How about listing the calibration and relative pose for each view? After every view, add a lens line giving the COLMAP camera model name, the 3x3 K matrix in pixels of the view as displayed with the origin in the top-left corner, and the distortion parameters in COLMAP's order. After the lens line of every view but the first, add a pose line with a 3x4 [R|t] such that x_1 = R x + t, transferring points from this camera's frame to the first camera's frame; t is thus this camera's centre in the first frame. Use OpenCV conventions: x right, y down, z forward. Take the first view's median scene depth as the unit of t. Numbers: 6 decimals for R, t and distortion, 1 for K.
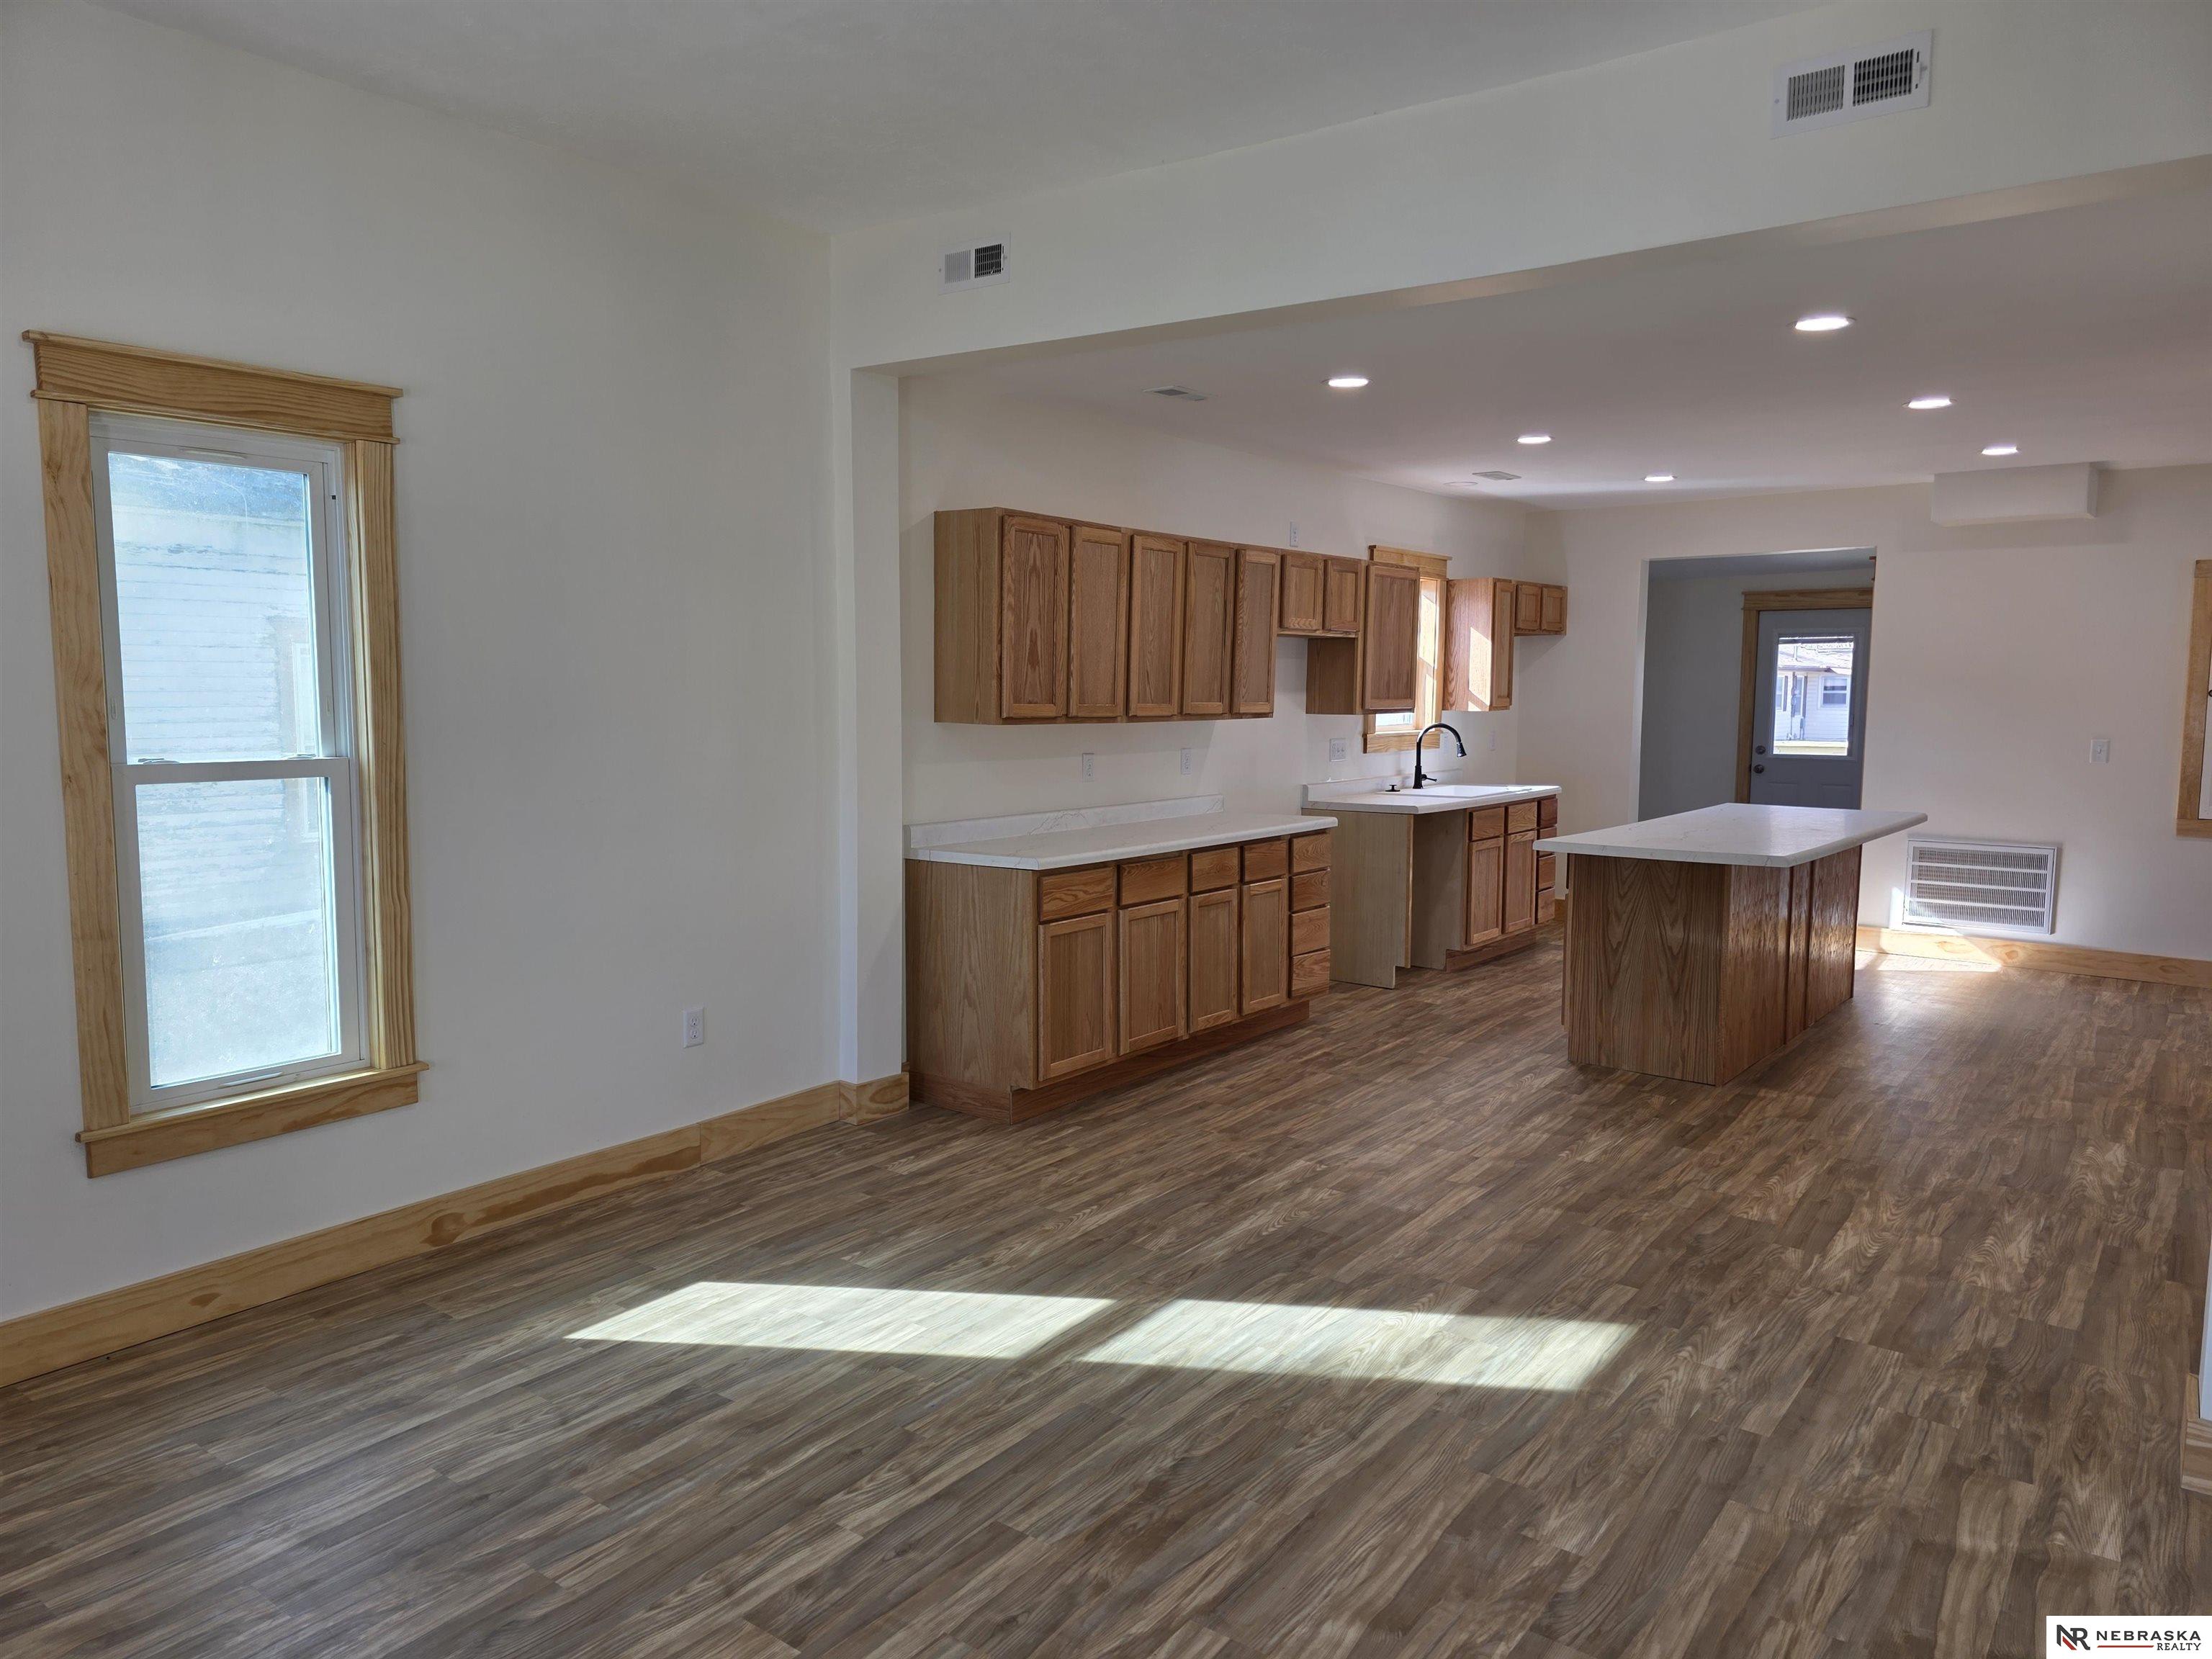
lens RADIAL K [[1479.9, 0, 1099.0], [0, 1479.9, 821.5], [0, 0, 1]] dist [0.057714, -0.047369]
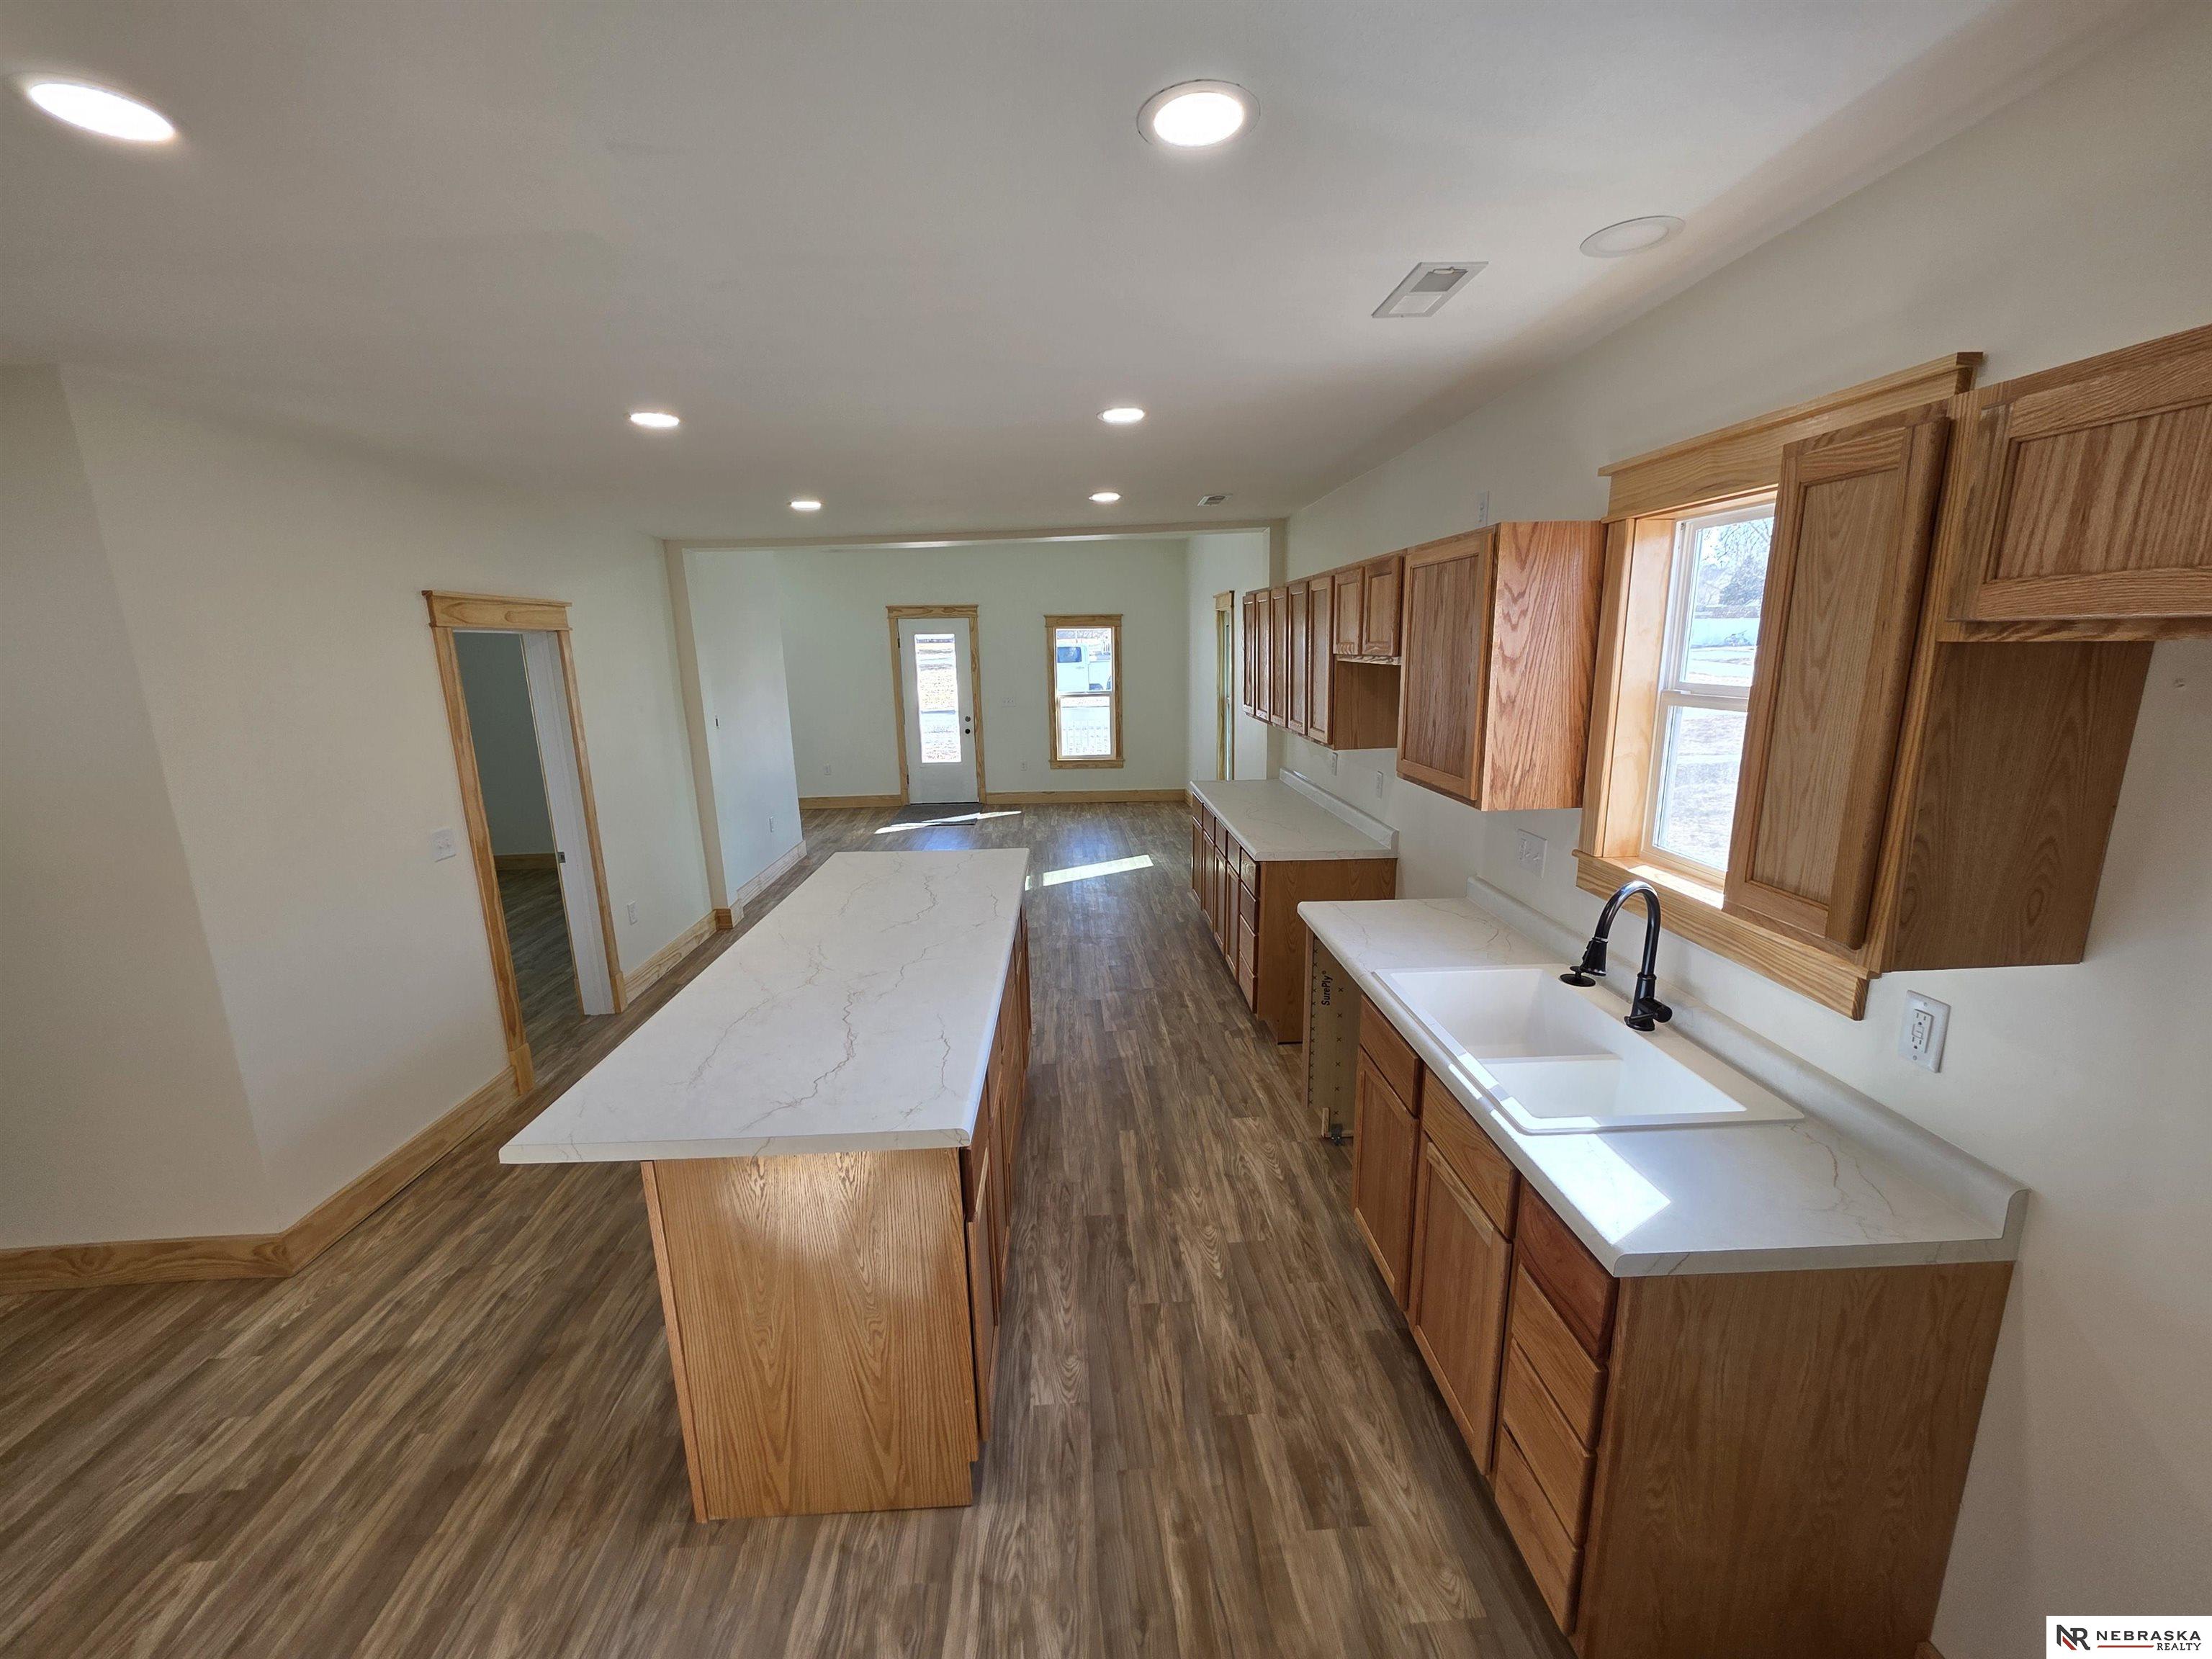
lens RADIAL K [[885.4, 0, 1103.1], [0, 885.4, 836.2], [0, 0, 1]] dist [-0.001766, 0.000750]
pose [[-0.760605, 0.150364, -0.631562, 1.085010], [-0.043725, 0.958735, 0.280918, -0.310811], [0.647741, 0.241282, -0.722644, 2.417170]]
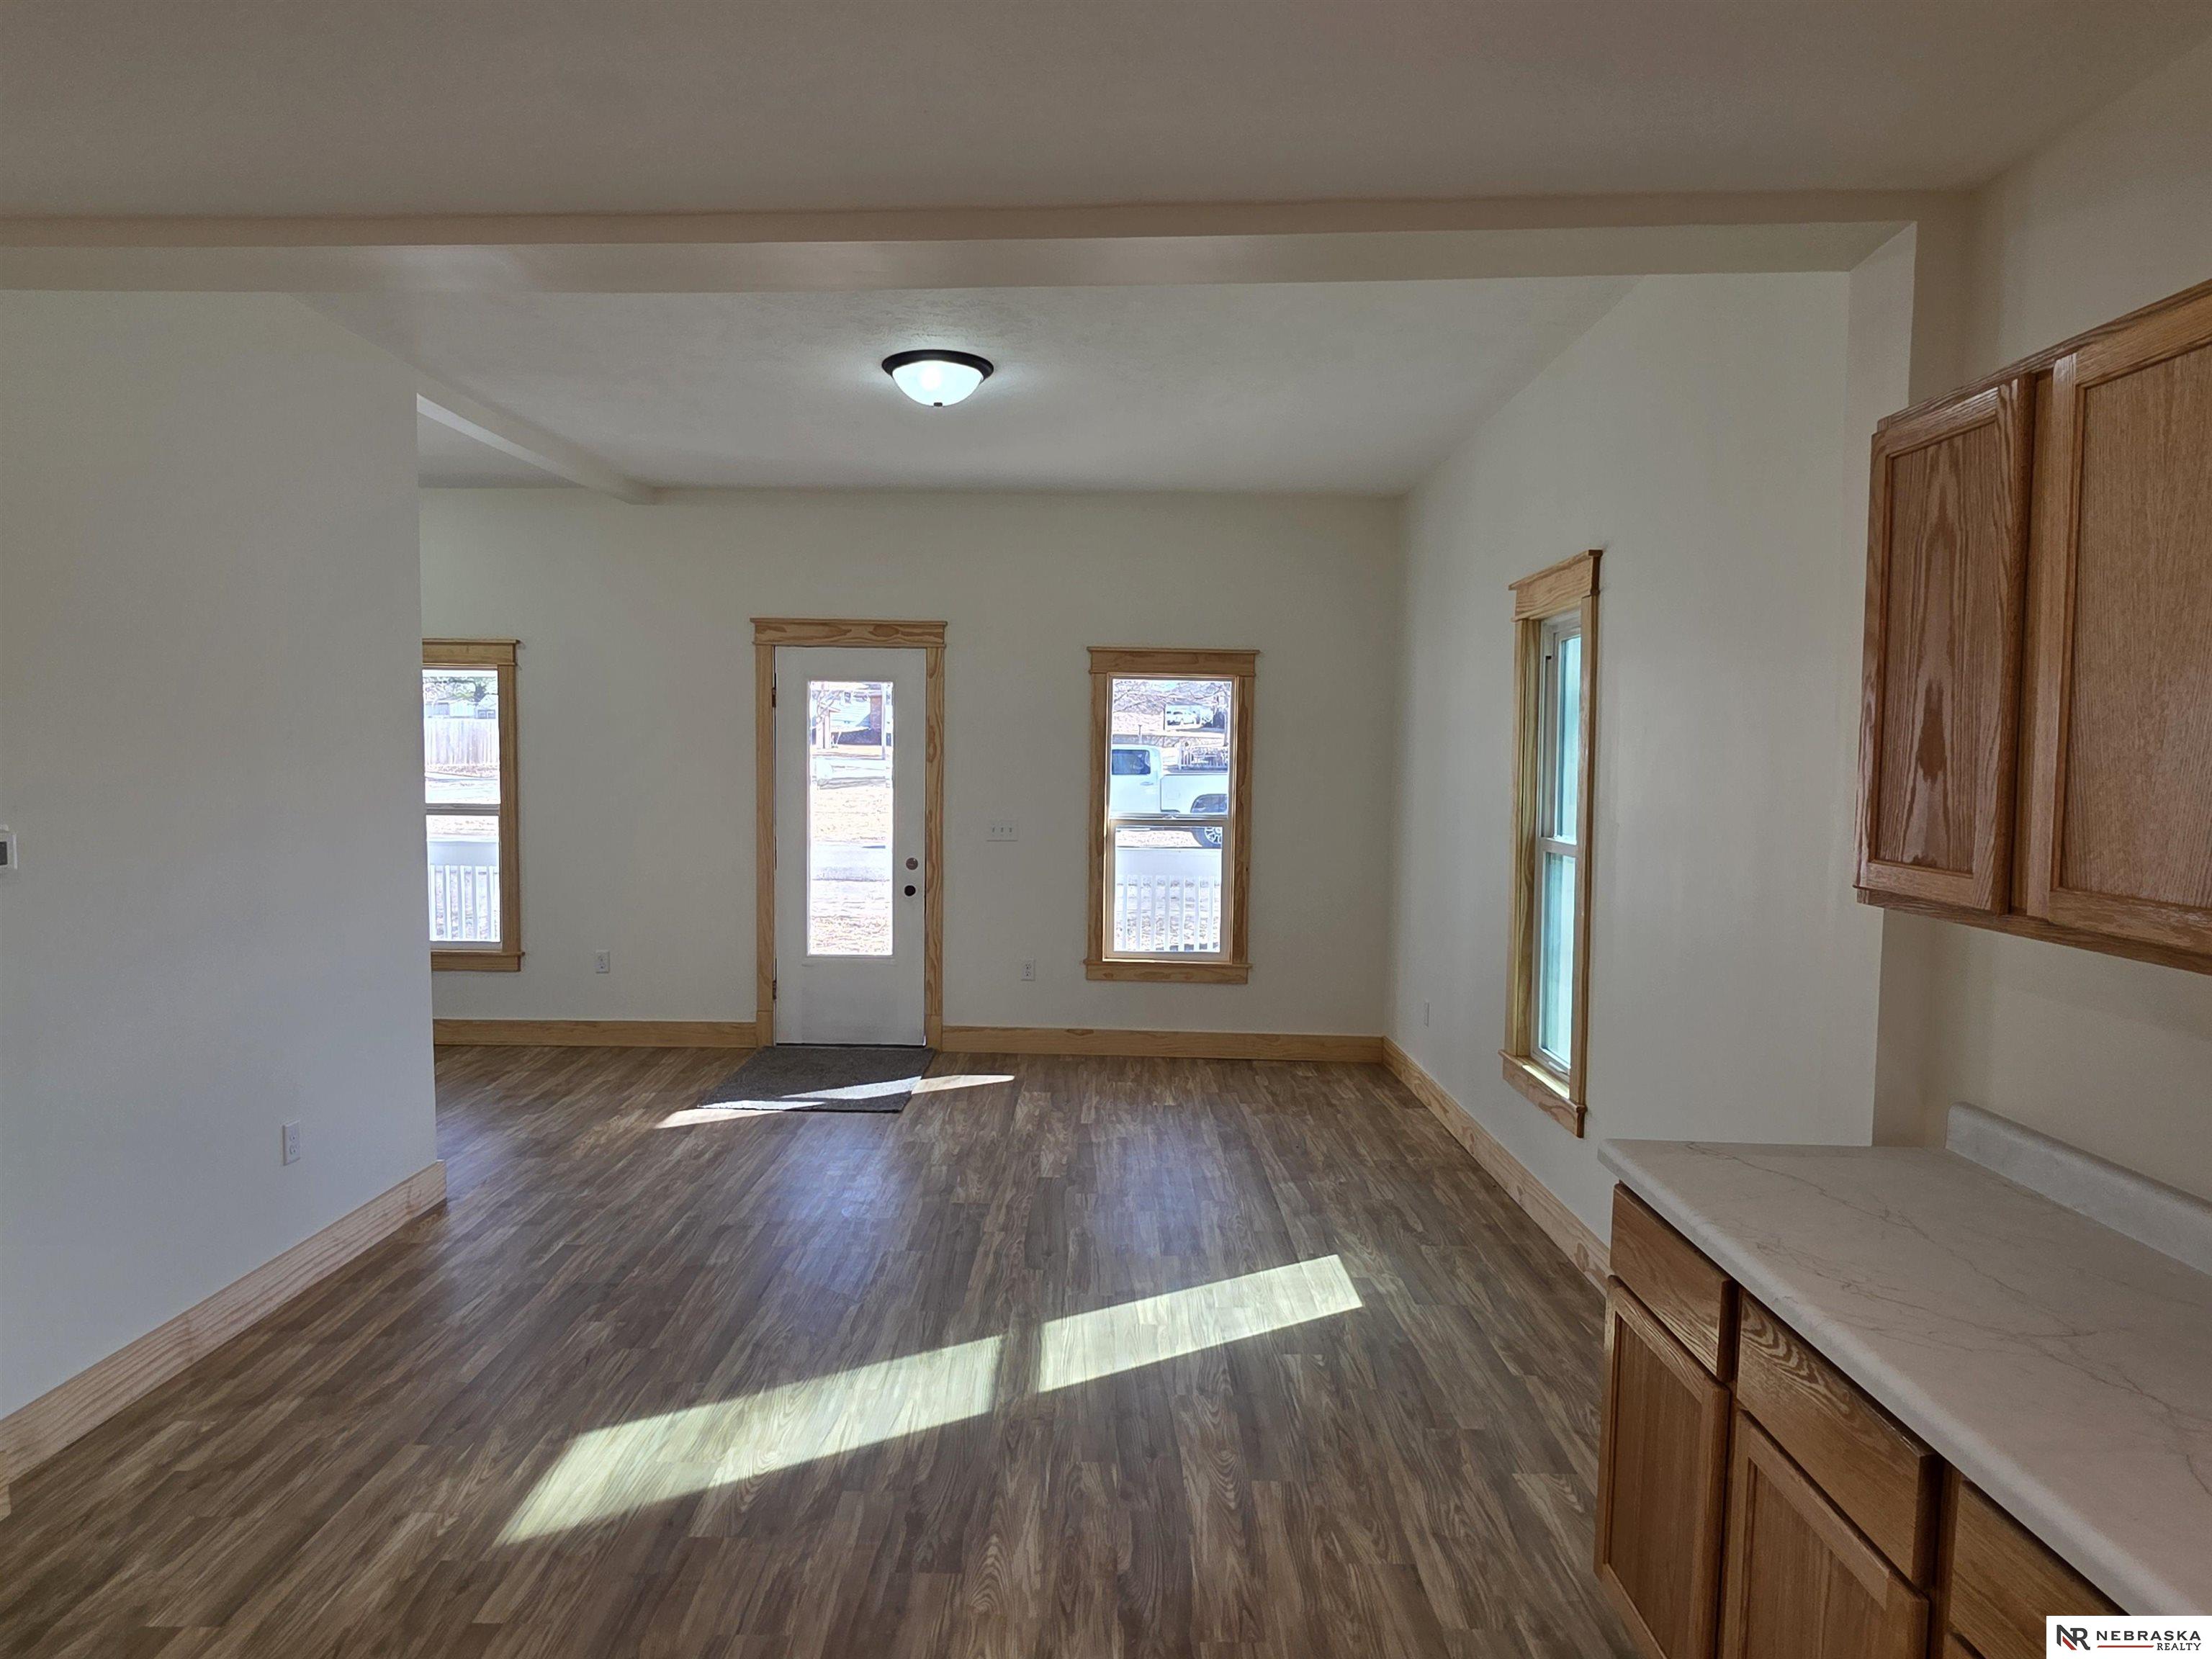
lens RADIAL K [[1280.8, 0, 1098.1], [0, 1280.8, 843.4], [0, 0, 1]] dist [-0.004918, 0.003416]
pose [[-0.798446, 0.027189, -0.601452, 0.495273], [-0.072089, 0.987475, 0.140340, -0.172364], [0.597734, 0.155413, -0.786486, 1.656327]]
